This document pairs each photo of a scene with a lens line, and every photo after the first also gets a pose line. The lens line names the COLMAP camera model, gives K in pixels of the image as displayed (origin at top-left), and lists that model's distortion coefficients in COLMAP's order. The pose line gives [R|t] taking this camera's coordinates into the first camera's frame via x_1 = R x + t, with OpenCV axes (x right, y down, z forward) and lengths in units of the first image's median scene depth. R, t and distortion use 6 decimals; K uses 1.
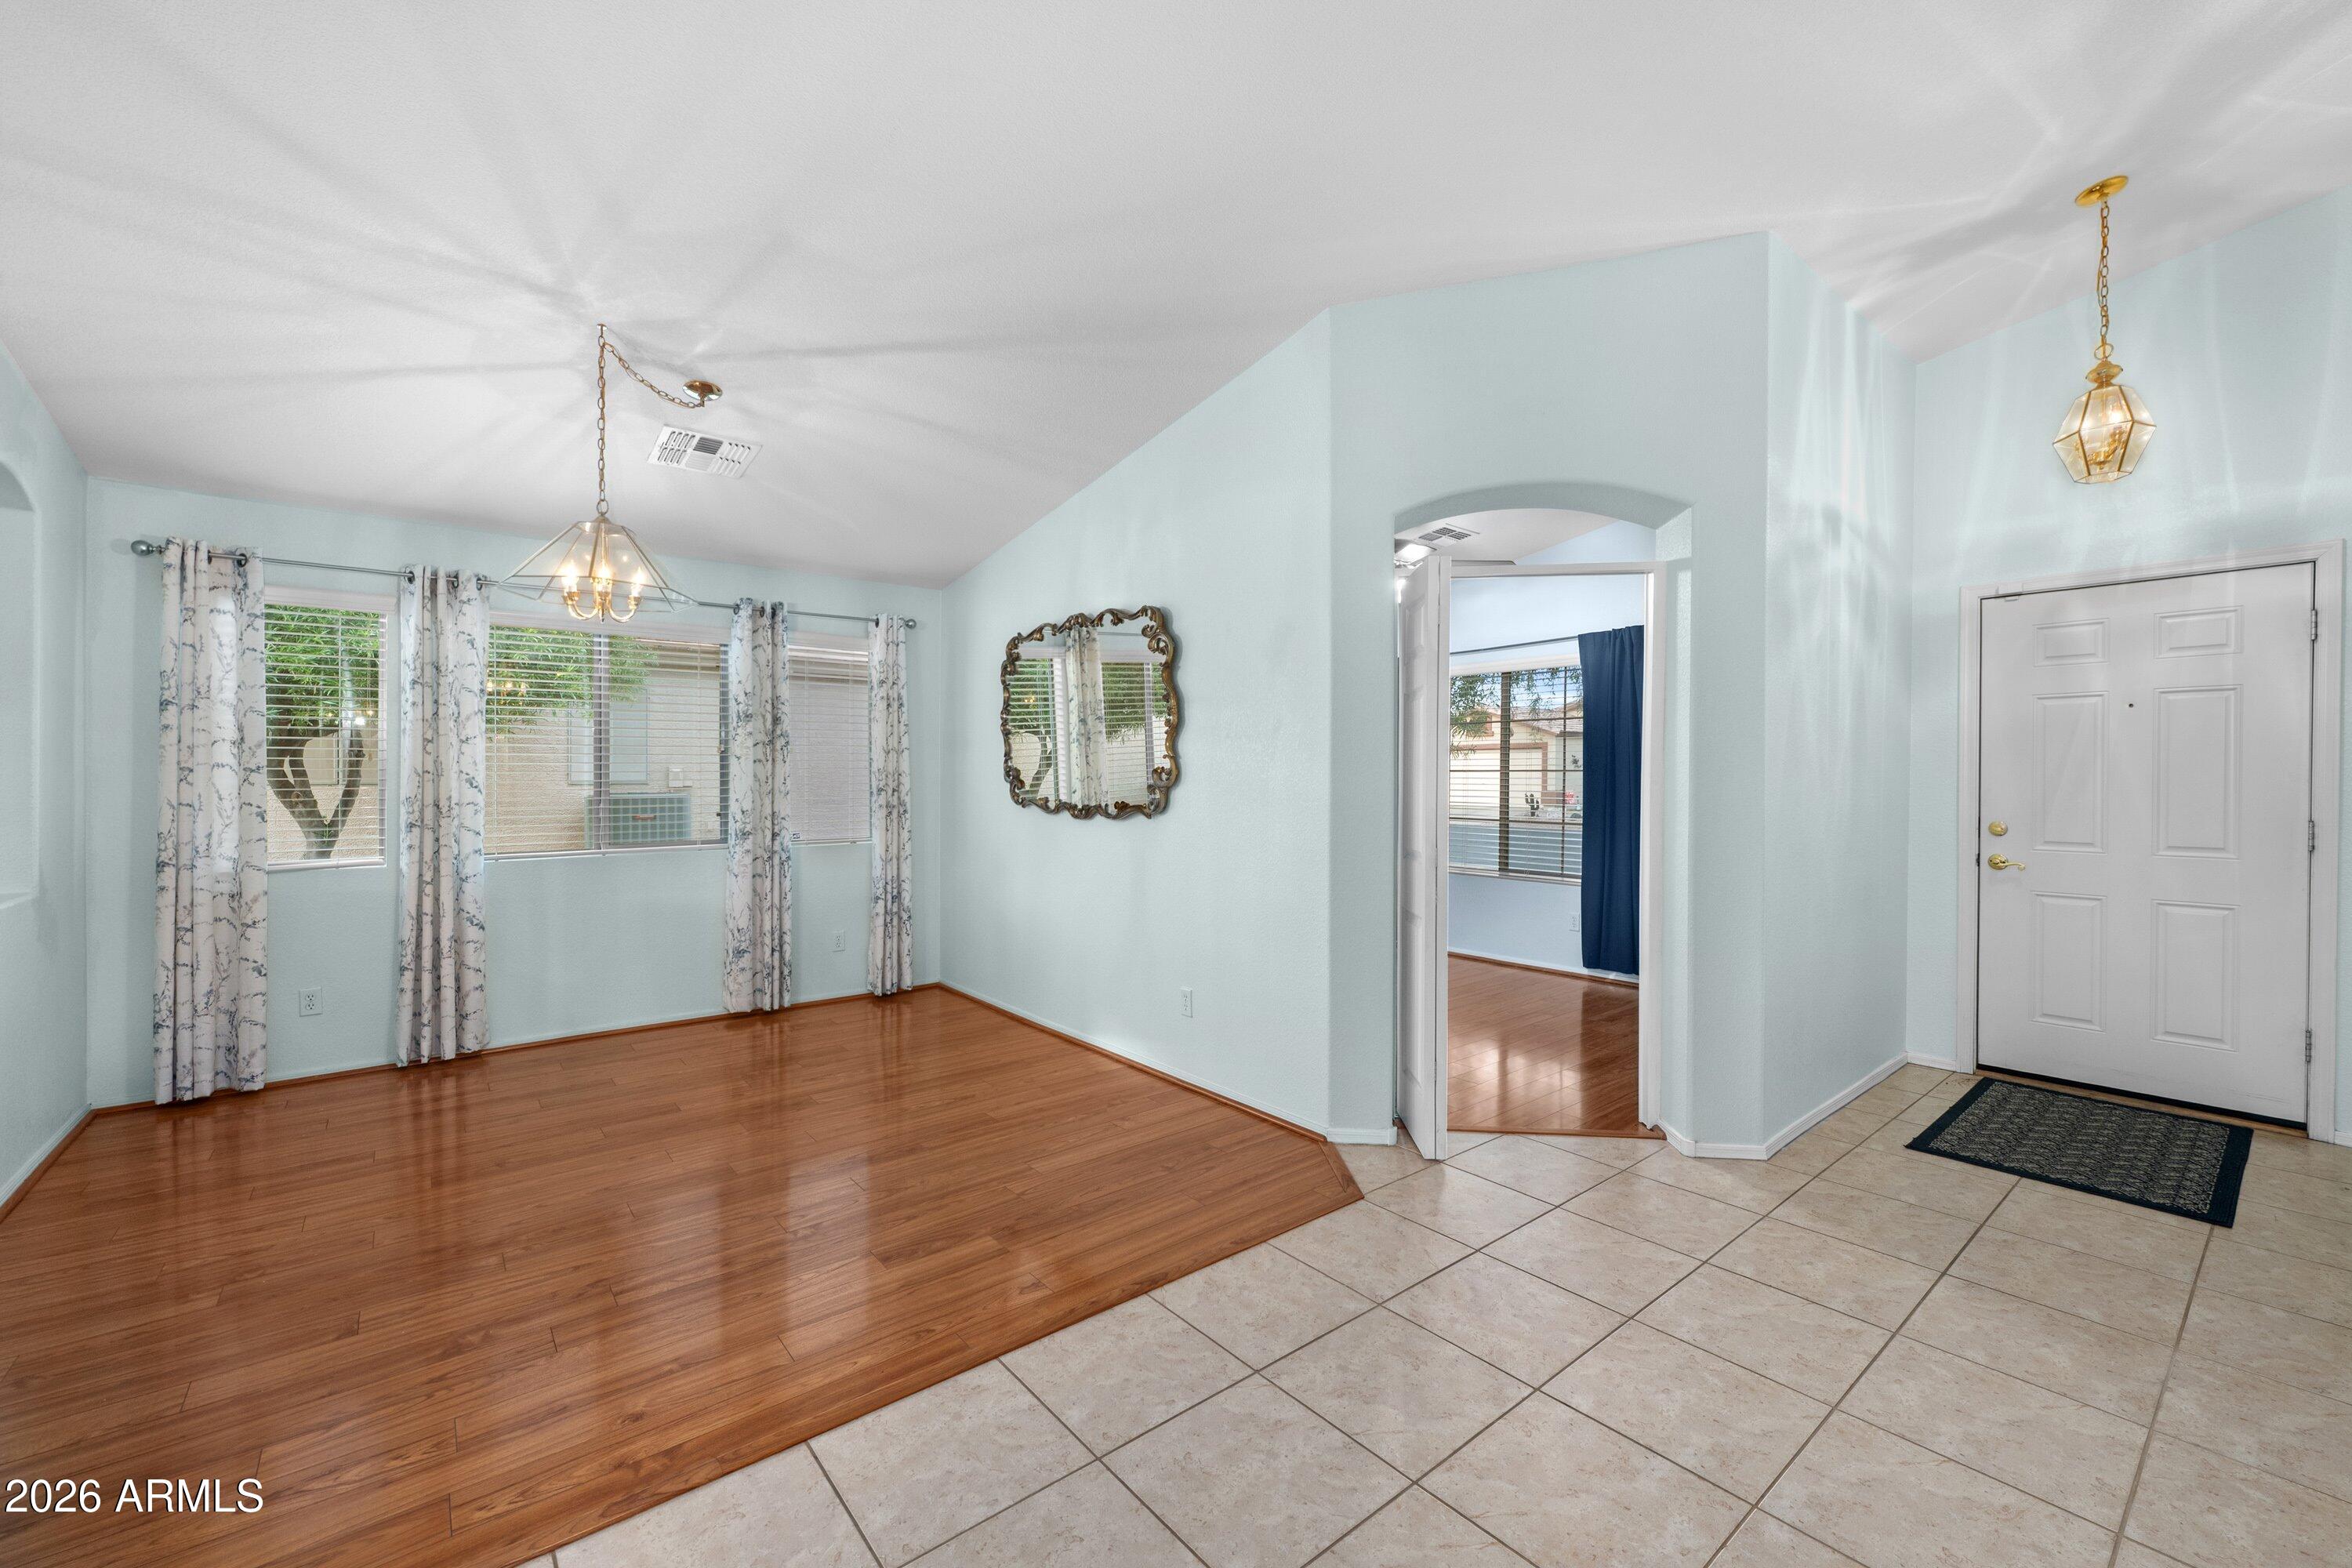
lens RADIAL K [[942.3, 0, 1173.2], [0, 942.3, 758.7], [0, 0, 1]] dist [0.000566, 0.000086]
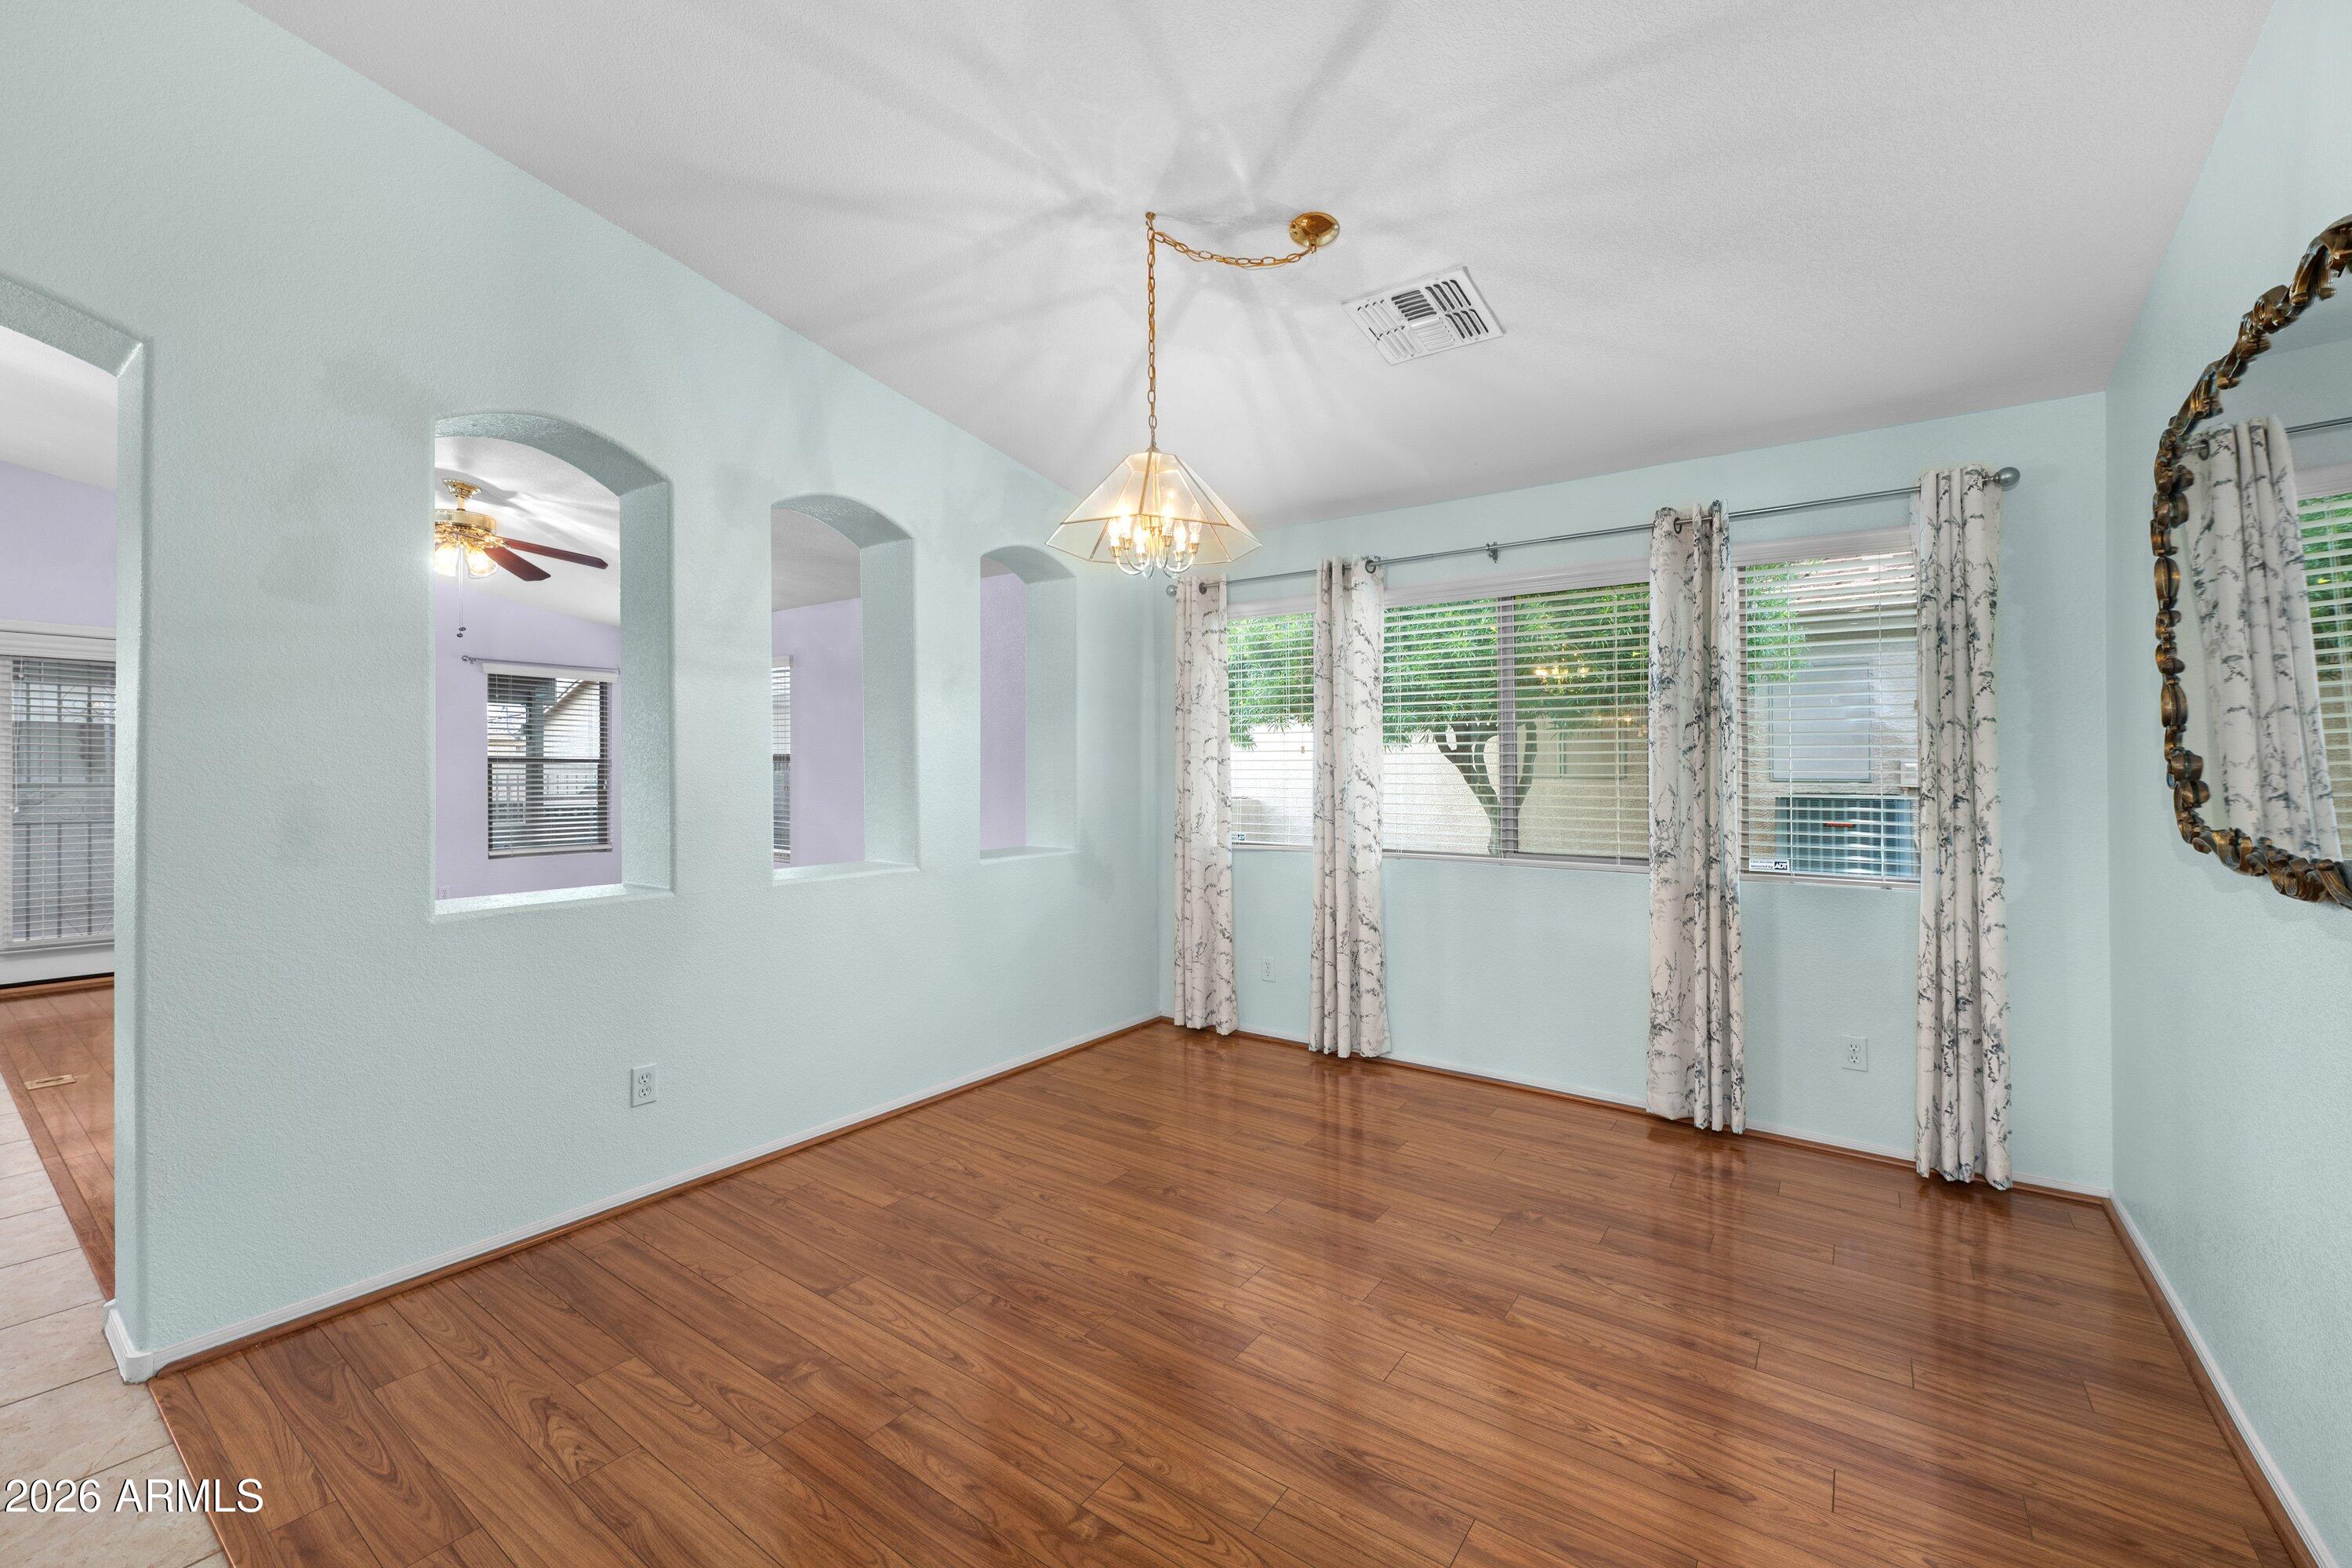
lens RADIAL K [[942.3, 0, 1173.2], [0, 942.3, 758.7], [0, 0, 1]] dist [0.000566, 0.000086]
pose [[0.262286, -0.007540, -0.964961, 0.129289], [0.011749, 0.999920, -0.004620, 0.011015], [0.964919, -0.010125, 0.262354, 0.566703]]
